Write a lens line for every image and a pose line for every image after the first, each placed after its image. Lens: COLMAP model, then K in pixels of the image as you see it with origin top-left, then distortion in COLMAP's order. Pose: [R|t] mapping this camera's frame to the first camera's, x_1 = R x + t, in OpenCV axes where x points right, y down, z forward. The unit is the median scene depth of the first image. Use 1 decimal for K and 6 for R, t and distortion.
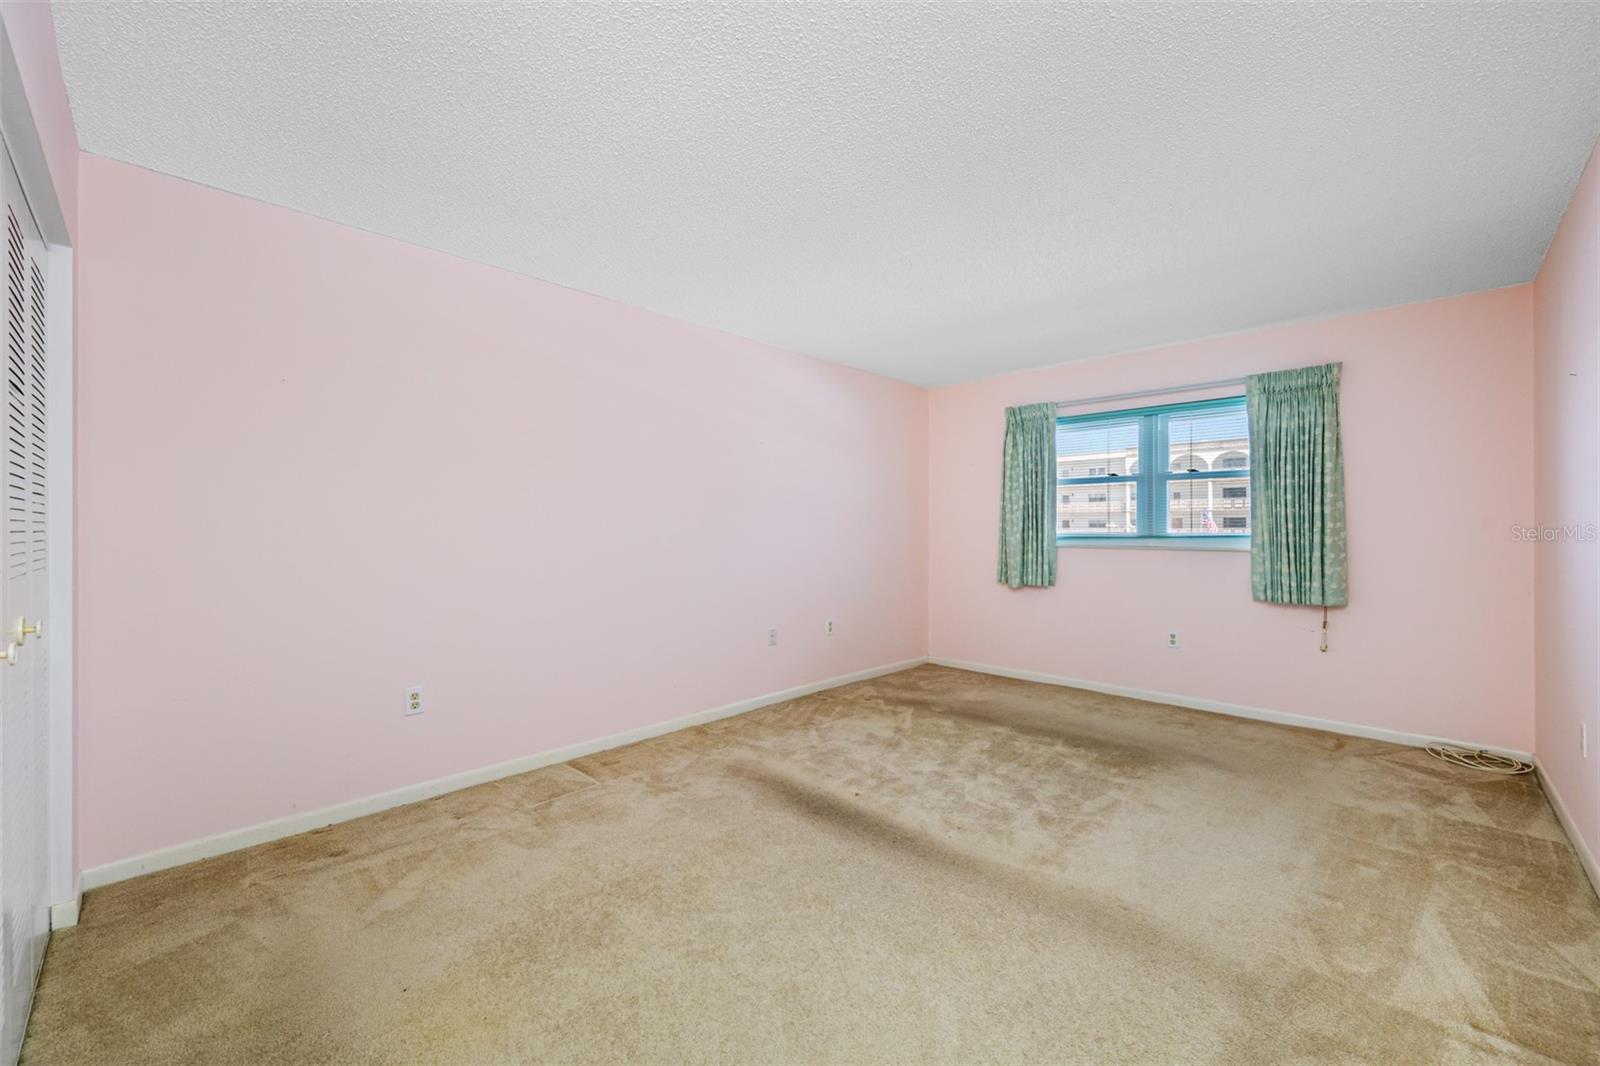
lens RADIAL K [[634.9, 0, 822.6], [0, 634.9, 535.8], [0, 0, 1]] dist [0.002792, -0.000600]
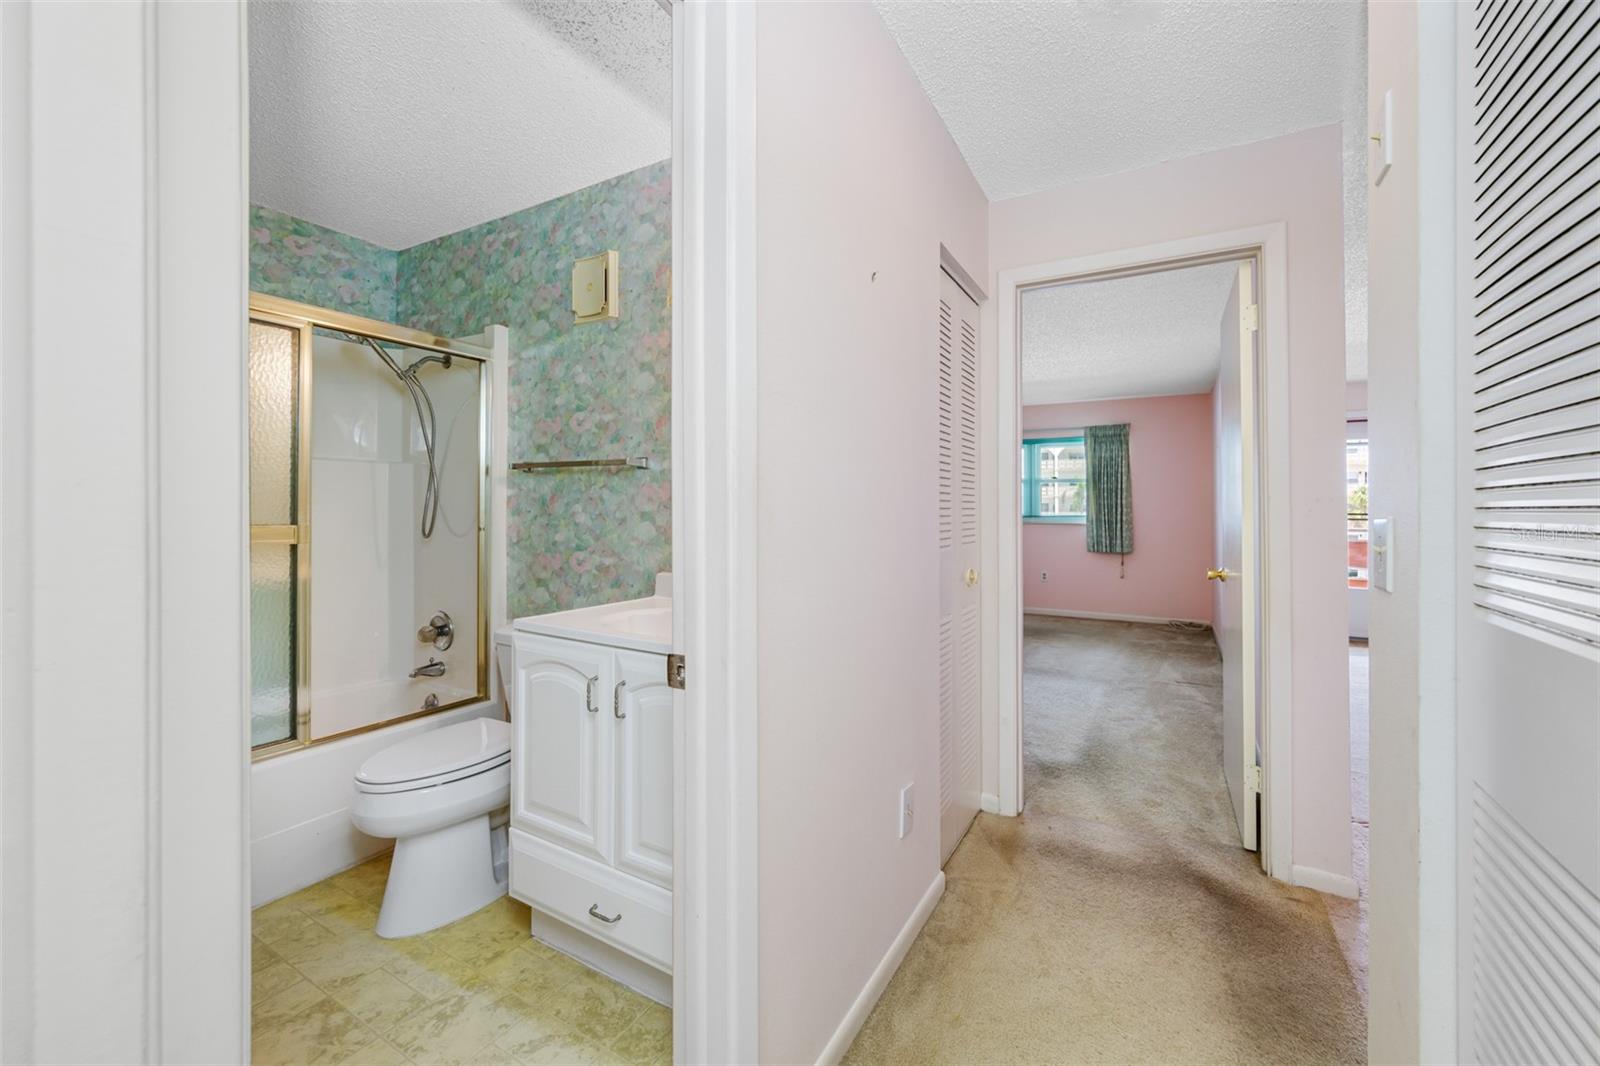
lens RADIAL K [[634.9, 0, 813.9], [0, 634.9, 521.1], [0, 0, 1]] dist [0.002792, -0.000600]
pose [[0.970106, -0.004749, 0.242634, -0.541348], [0.003502, 0.999978, 0.005572, 0.002026], [-0.242655, -0.004556, 0.970102, -0.589508]]
